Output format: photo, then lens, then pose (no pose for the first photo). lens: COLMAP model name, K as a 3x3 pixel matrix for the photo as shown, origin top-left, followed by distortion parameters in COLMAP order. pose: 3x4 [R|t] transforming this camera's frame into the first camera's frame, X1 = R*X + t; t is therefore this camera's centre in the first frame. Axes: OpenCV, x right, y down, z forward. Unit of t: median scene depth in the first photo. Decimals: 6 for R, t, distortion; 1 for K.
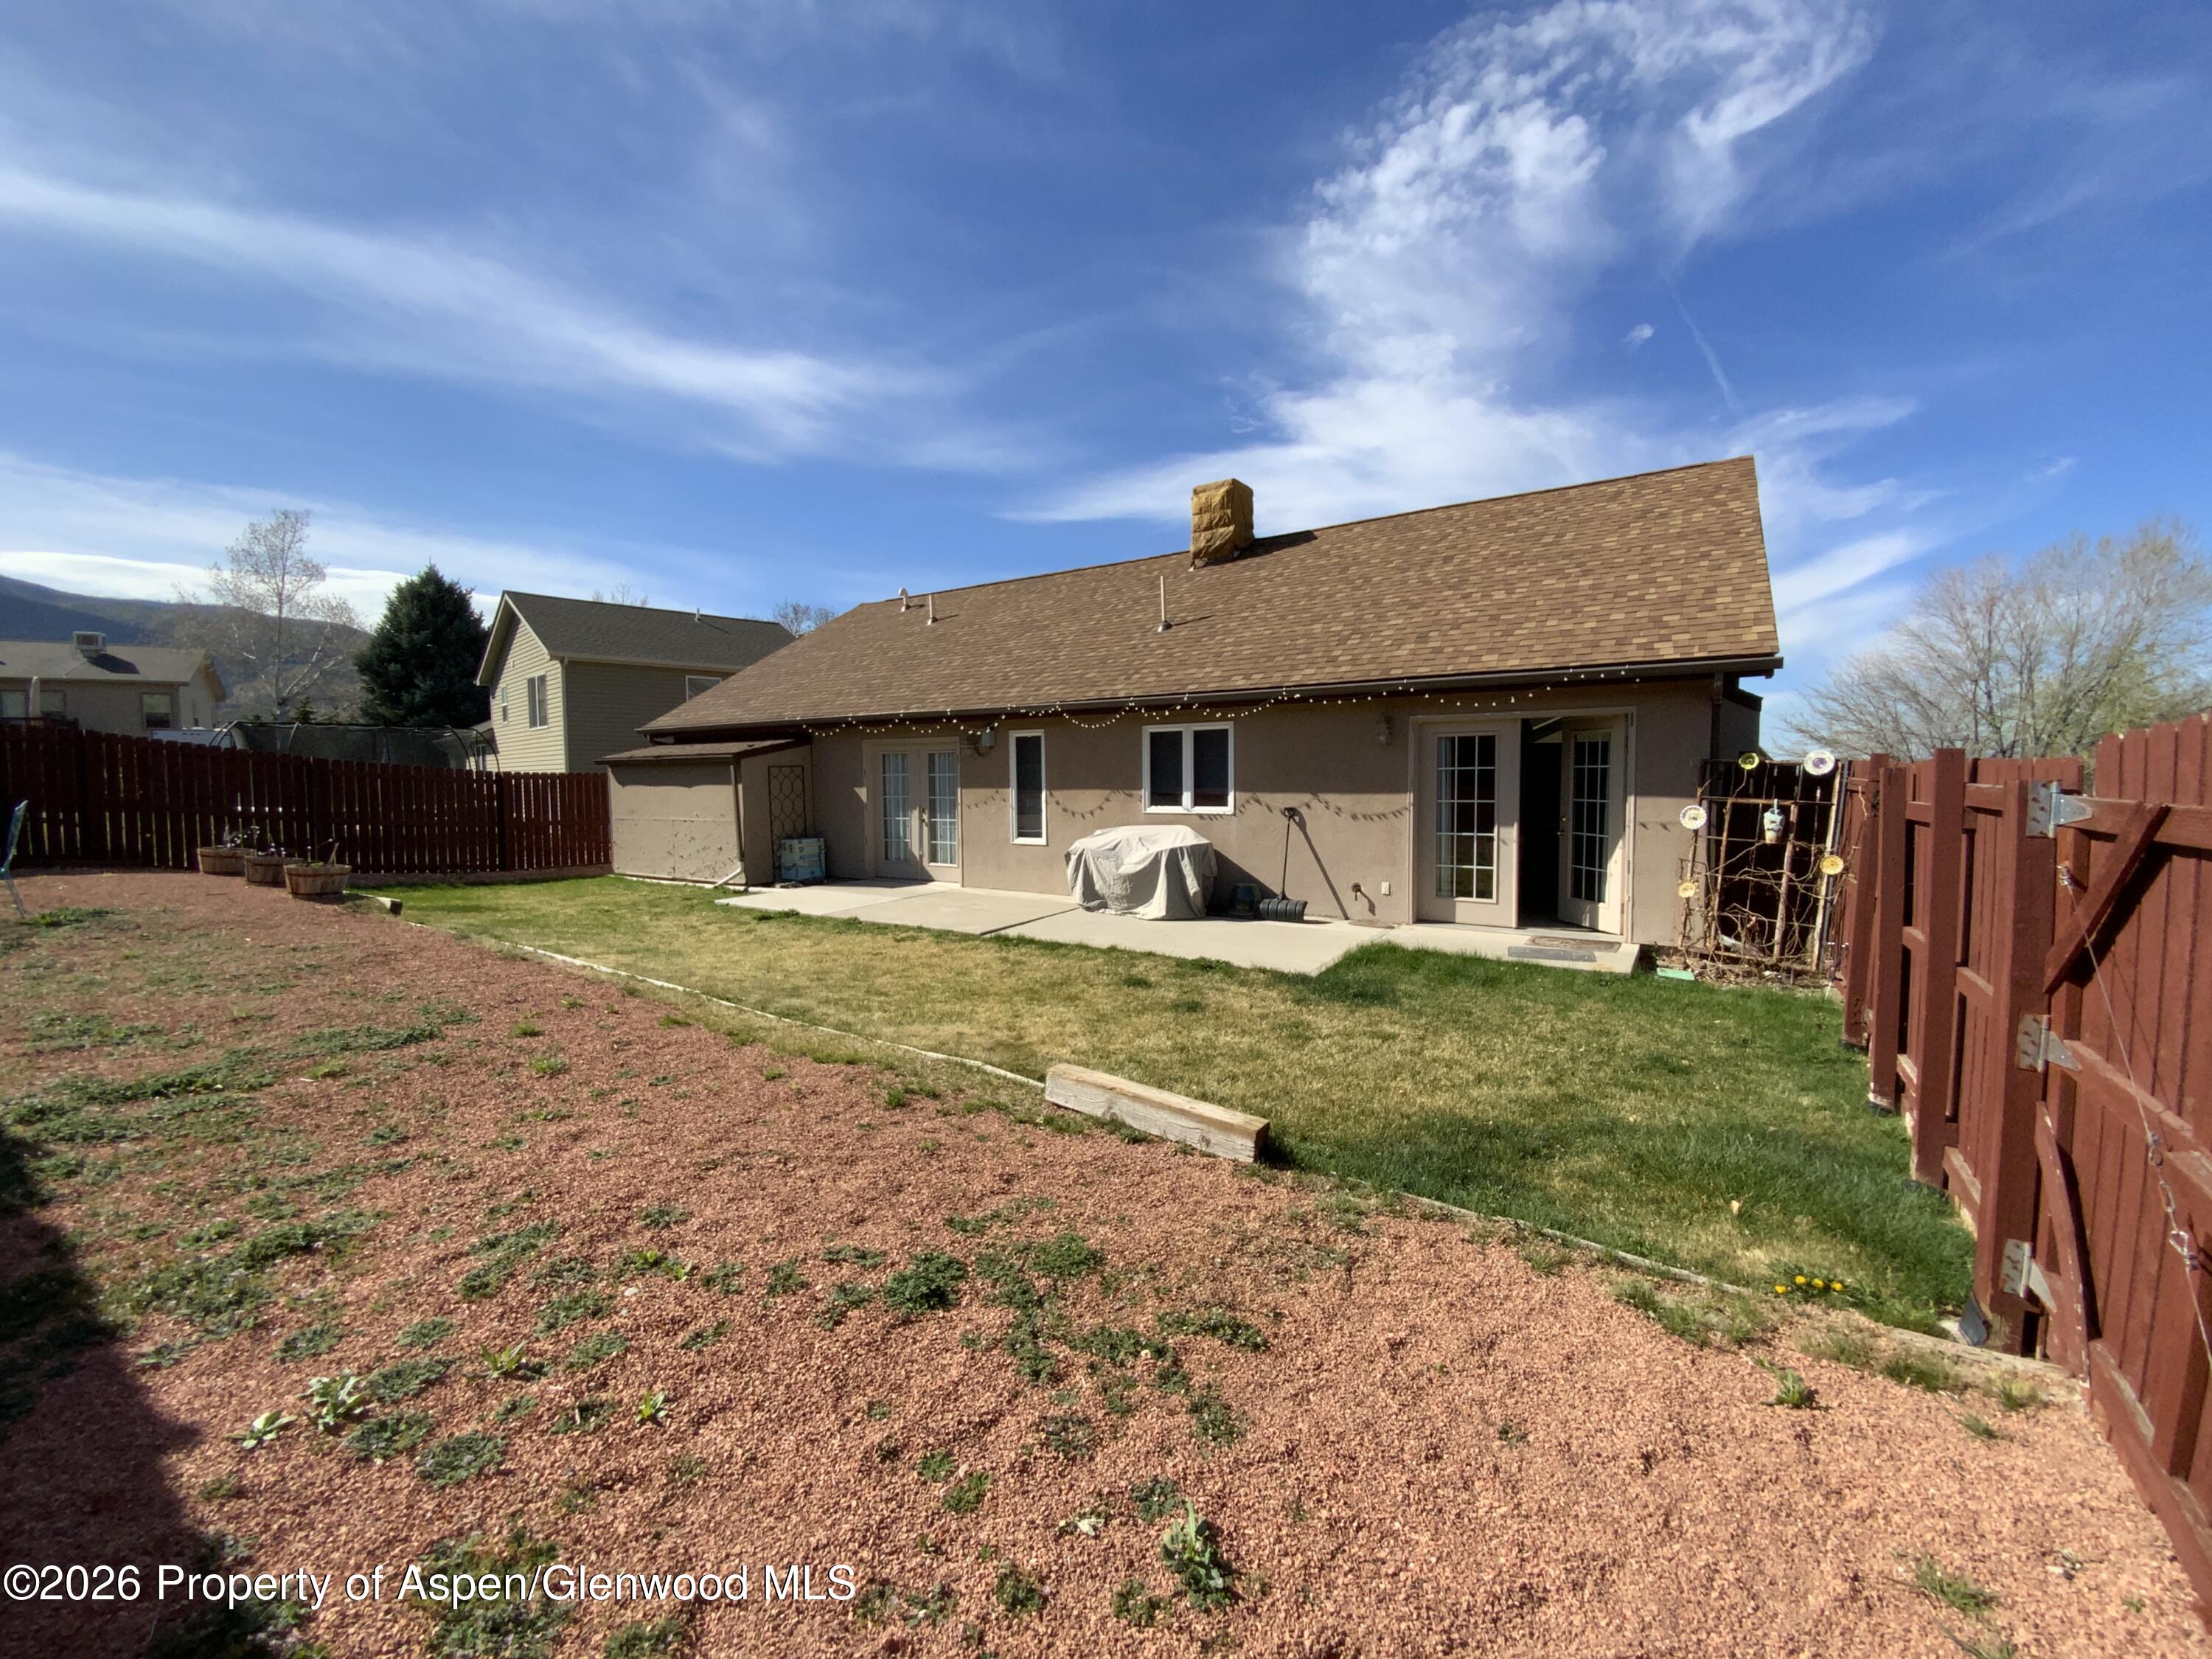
lens RADIAL K [[890.5, 0, 1088.5], [0, 890.5, 832.7], [0, 0, 1]] dist [0.002042, -0.007691]
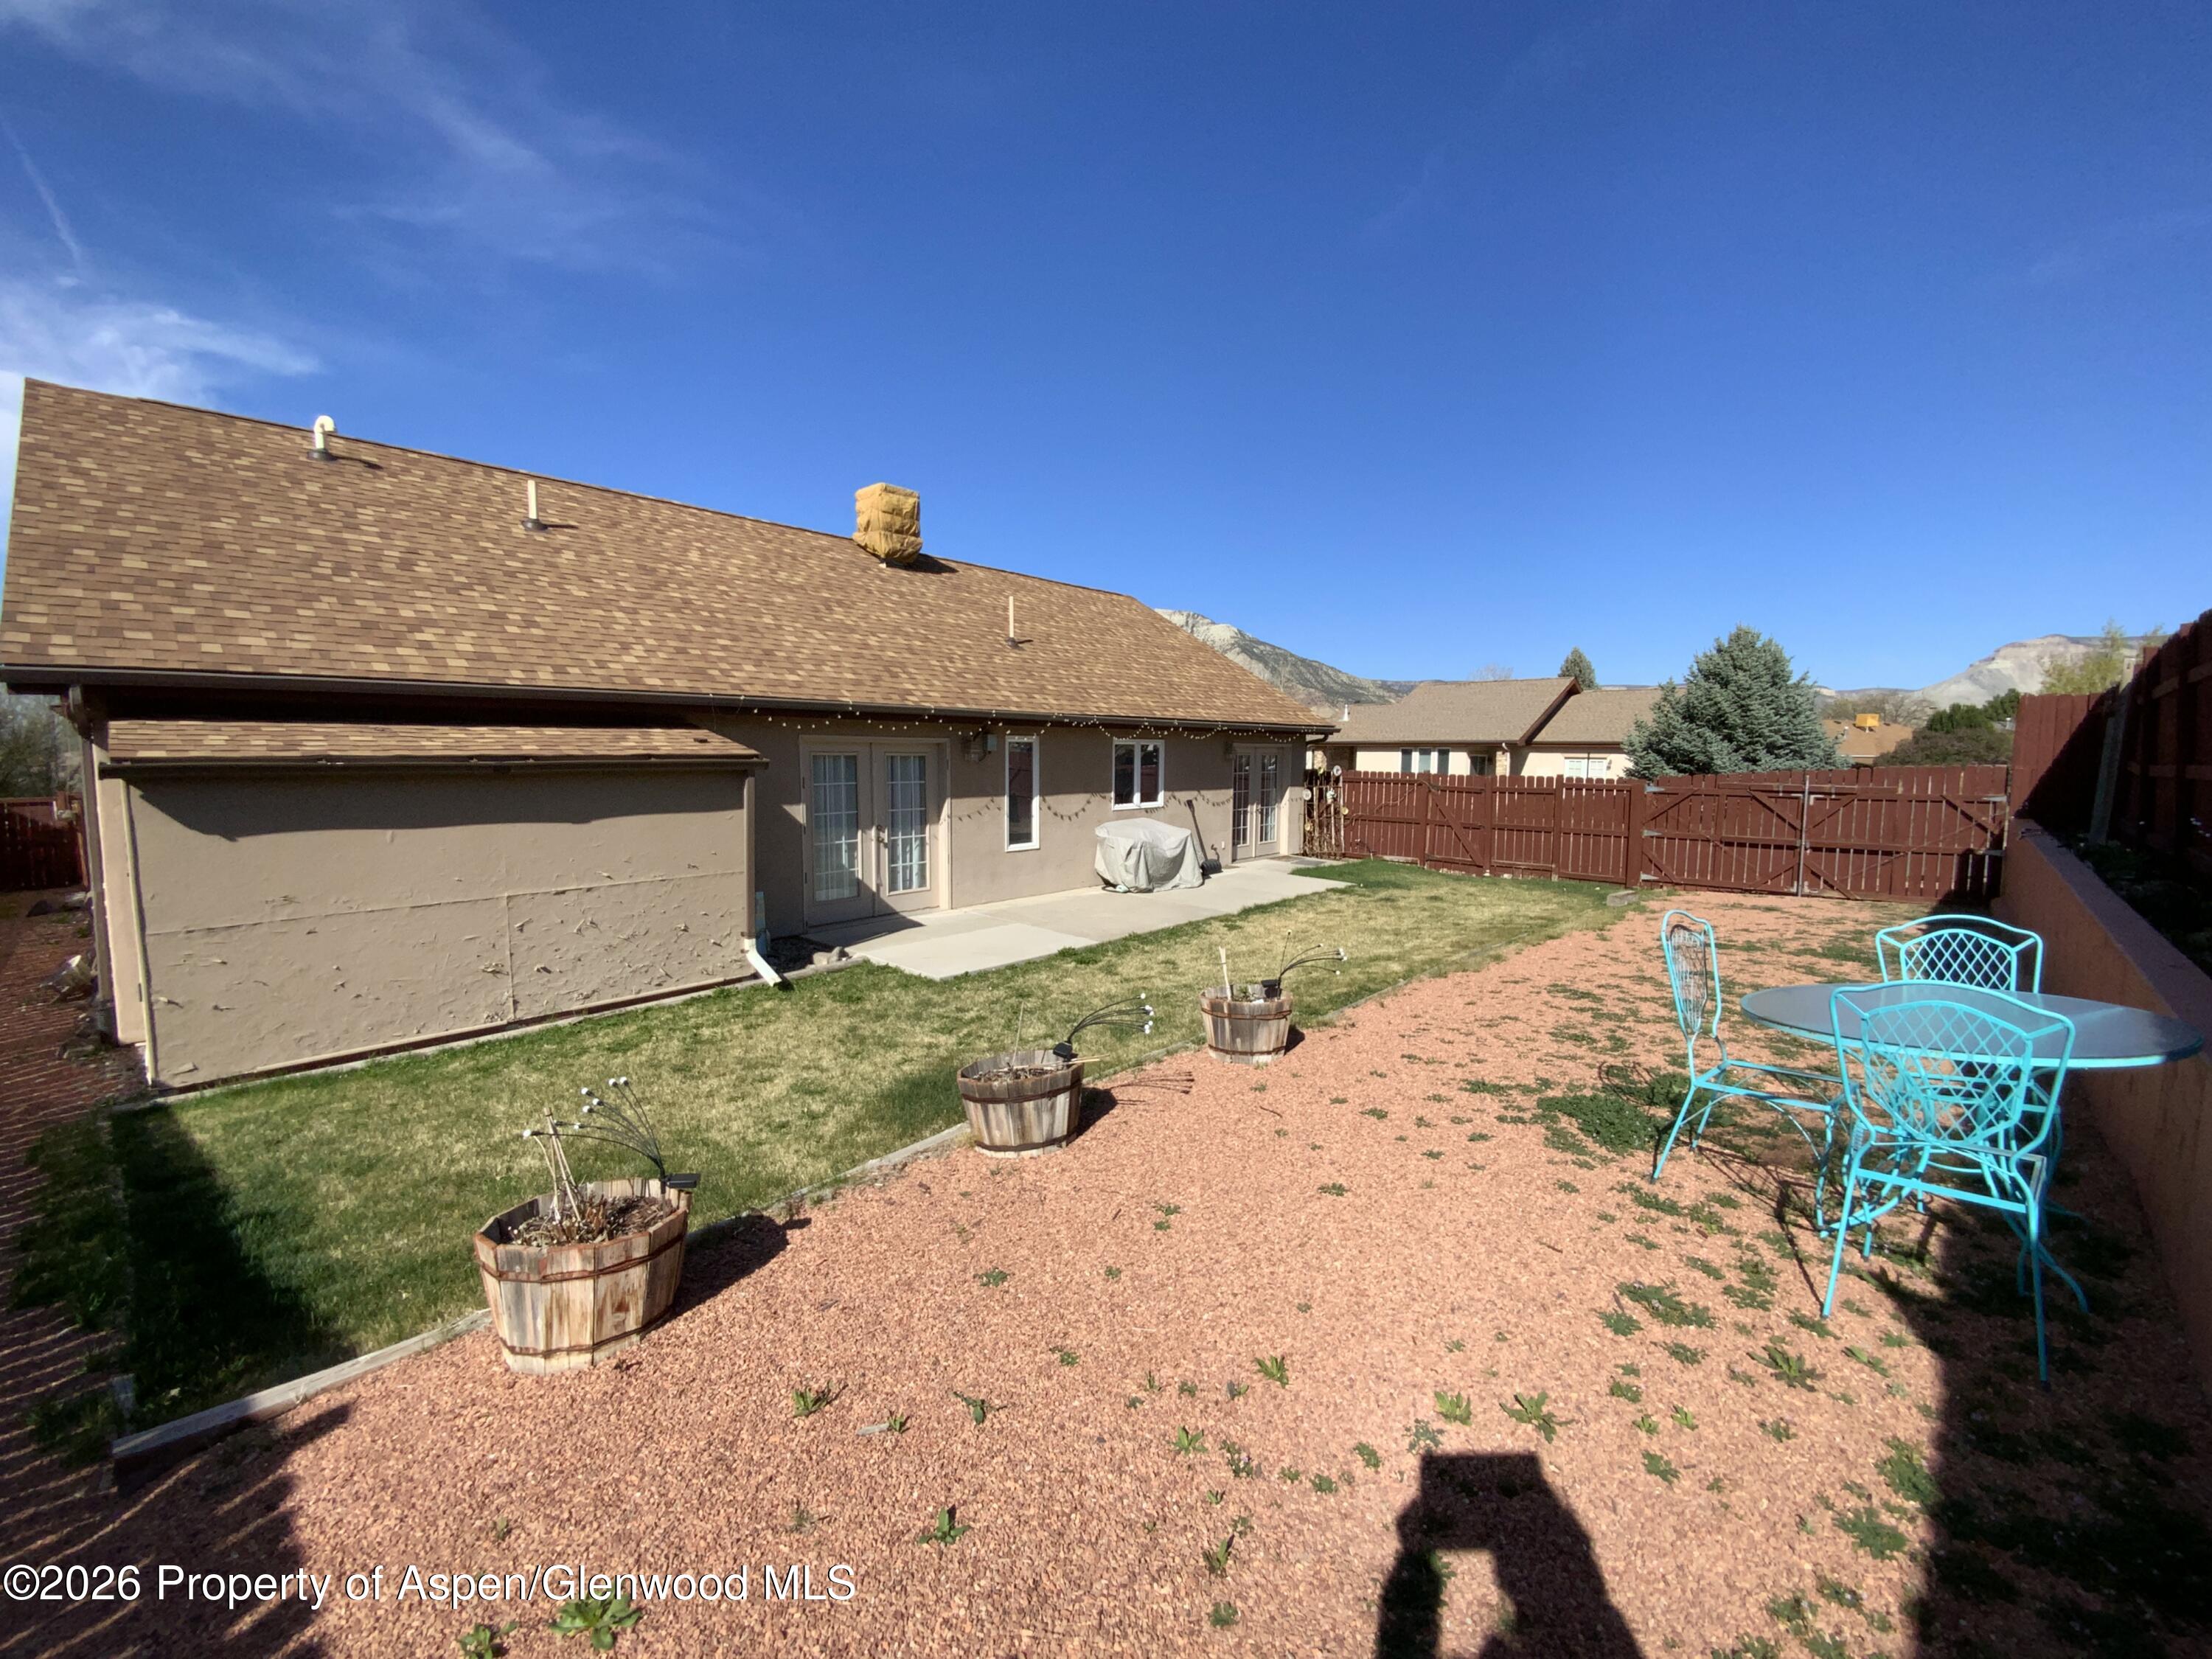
lens RADIAL K [[890.5, 0, 1086.8], [0, 890.5, 827.1], [0, 0, 1]] dist [0.002042, -0.007691]
pose [[0.152108, -0.080672, 0.985066, -1.413063], [0.052426, 0.995919, 0.073466, -0.112643], [-0.986972, 0.040468, 0.155717, 1.024616]]
